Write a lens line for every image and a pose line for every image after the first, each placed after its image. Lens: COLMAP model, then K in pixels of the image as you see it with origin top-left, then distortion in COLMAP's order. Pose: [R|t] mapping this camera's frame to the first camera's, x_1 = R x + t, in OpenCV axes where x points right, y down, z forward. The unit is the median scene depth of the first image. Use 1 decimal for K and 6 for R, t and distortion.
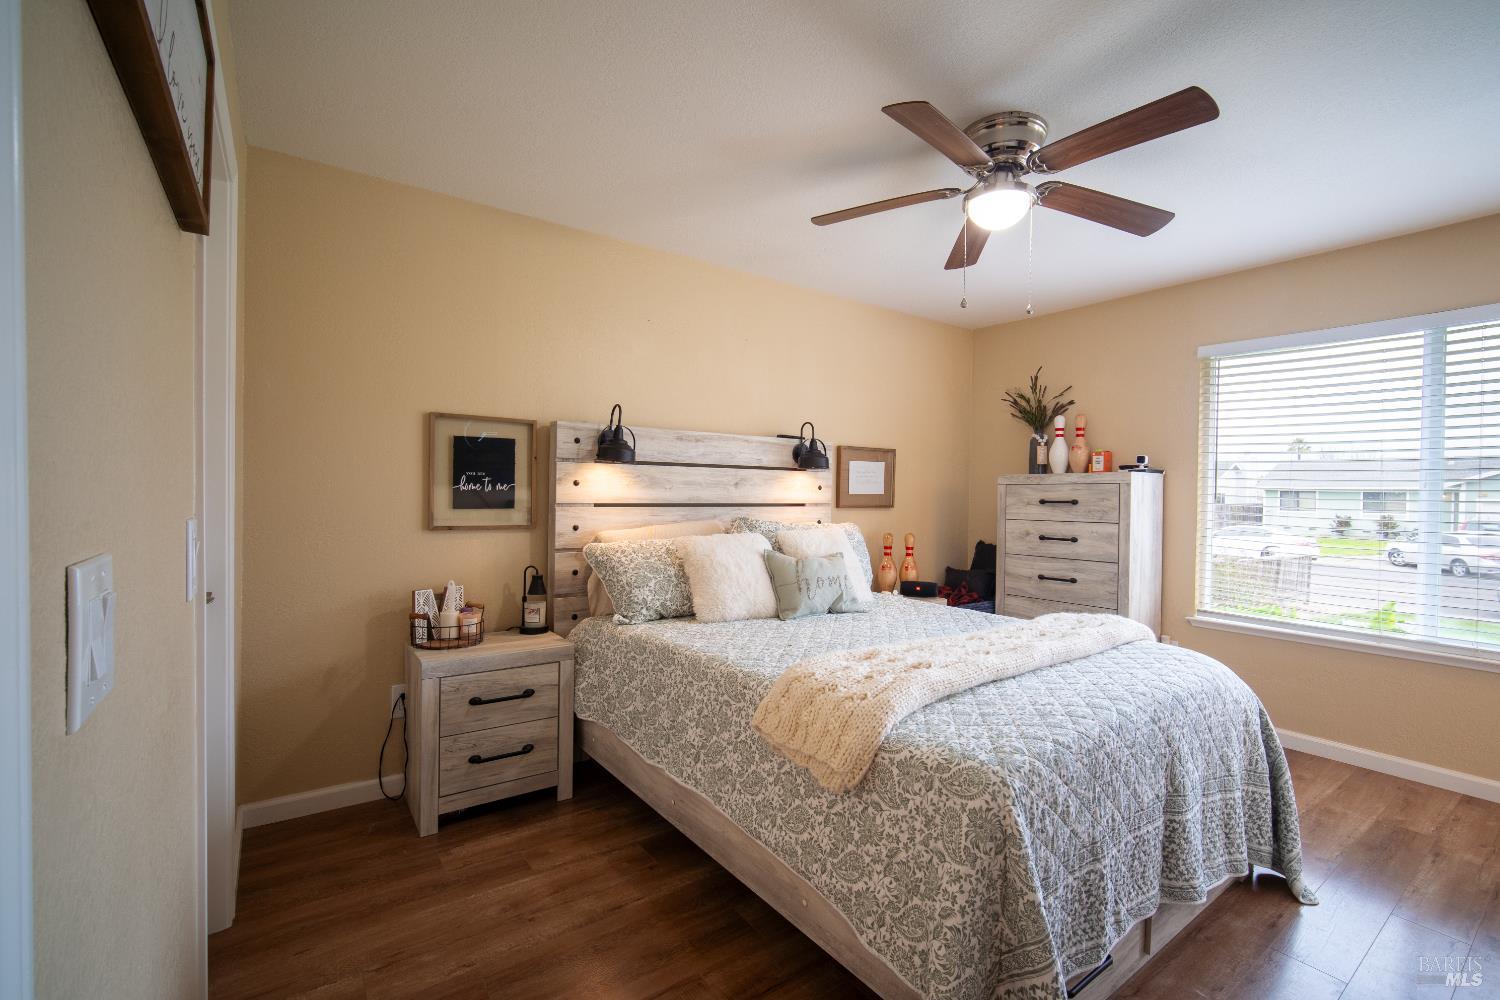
lens RADIAL K [[656.6, 0, 758.9], [0, 656.6, 497.8], [0, 0, 1]] dist [-0.012028, 0.001245]
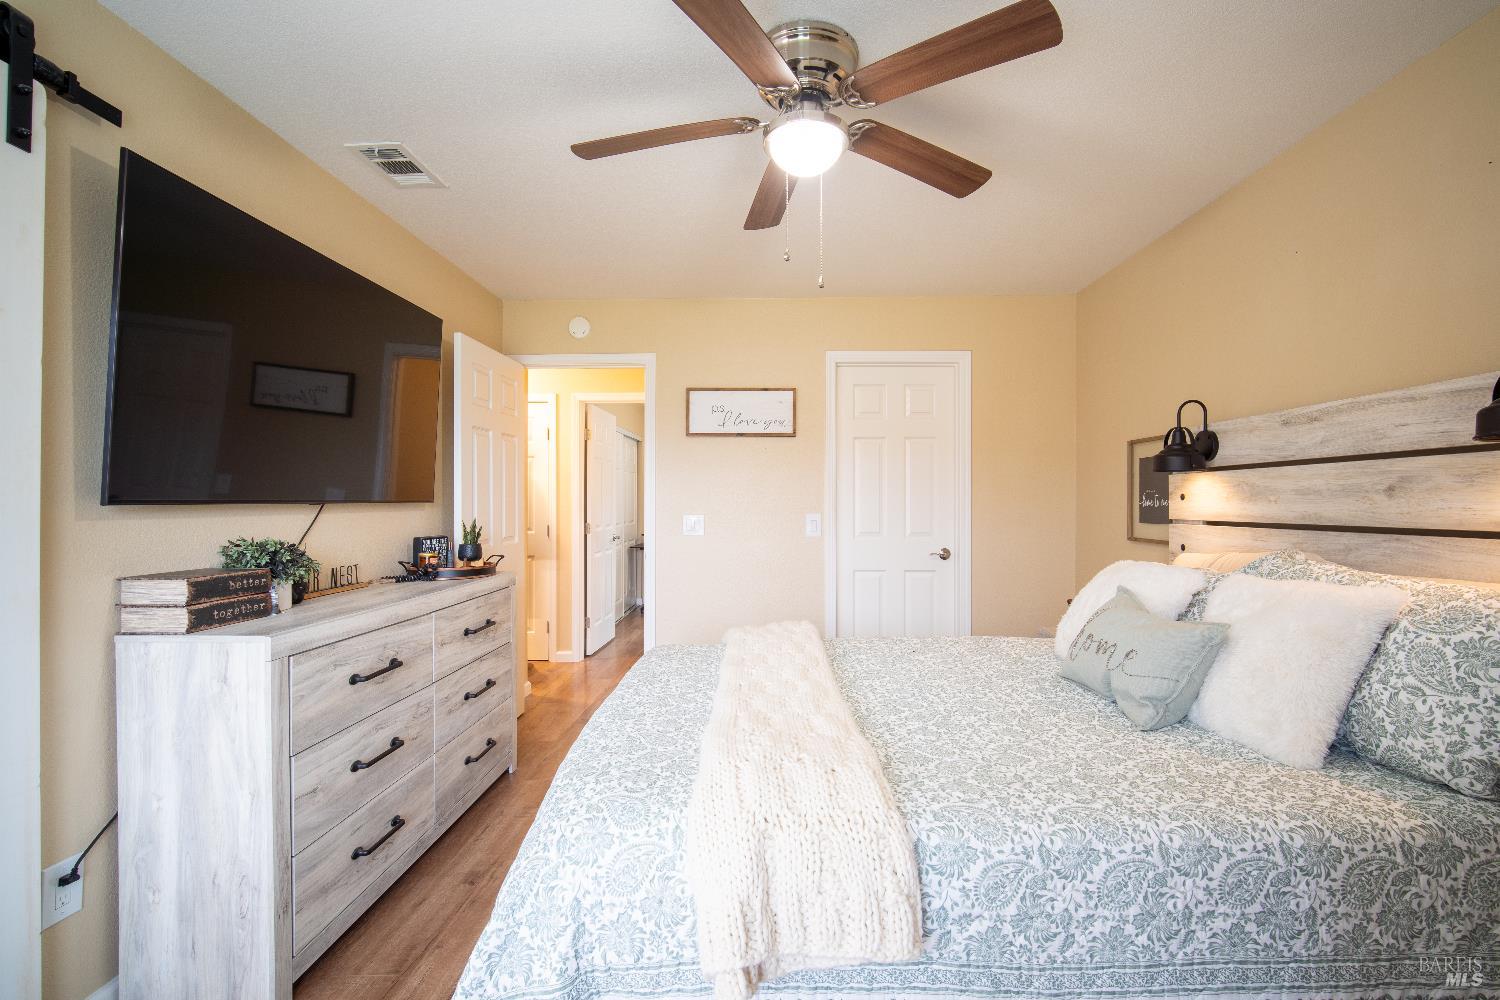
lens RADIAL K [[656.6, 0, 756.4], [0, 656.6, 505.1], [0, 0, 1]] dist [-0.012028, 0.001245]
pose [[-0.599368, -0.013832, -0.800354, 0.692245], [-0.017066, 0.999844, -0.004499, 0.002039], [0.800292, 0.010963, -0.599510, 0.957333]]
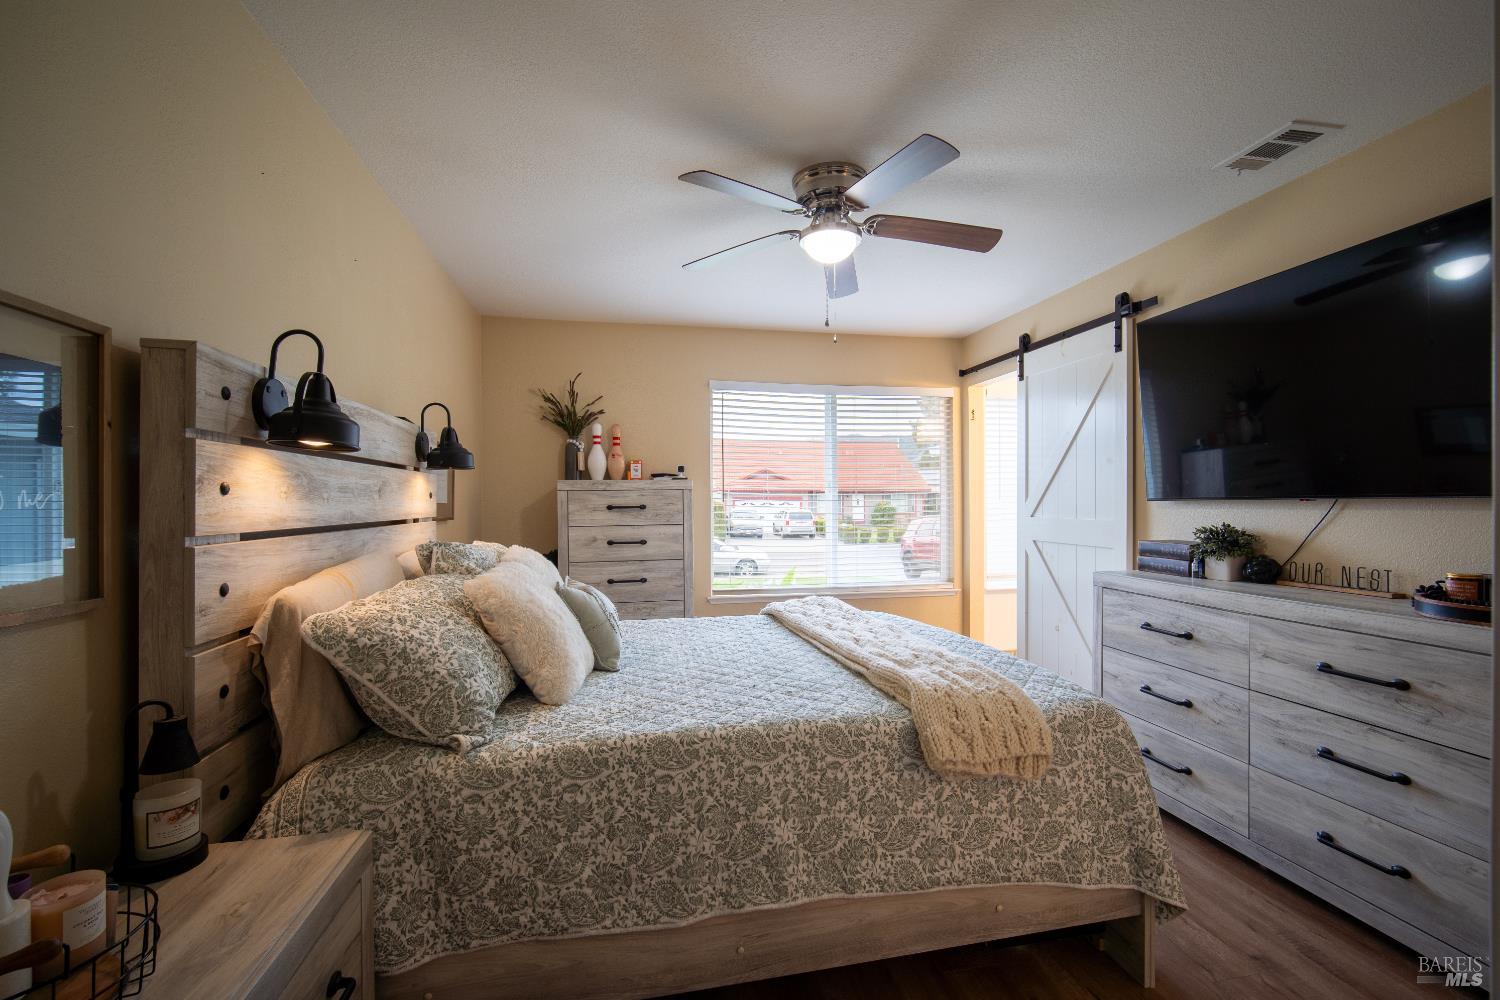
lens RADIAL K [[656.6, 0, 751.0], [0, 656.6, 498.1], [0, 0, 1]] dist [-0.012028, 0.001245]
pose [[0.415327, -0.011750, 0.909596, -0.476122], [0.018993, 0.999811, 0.004243, -0.010388], [-0.909474, 0.015514, 0.415472, 0.442032]]
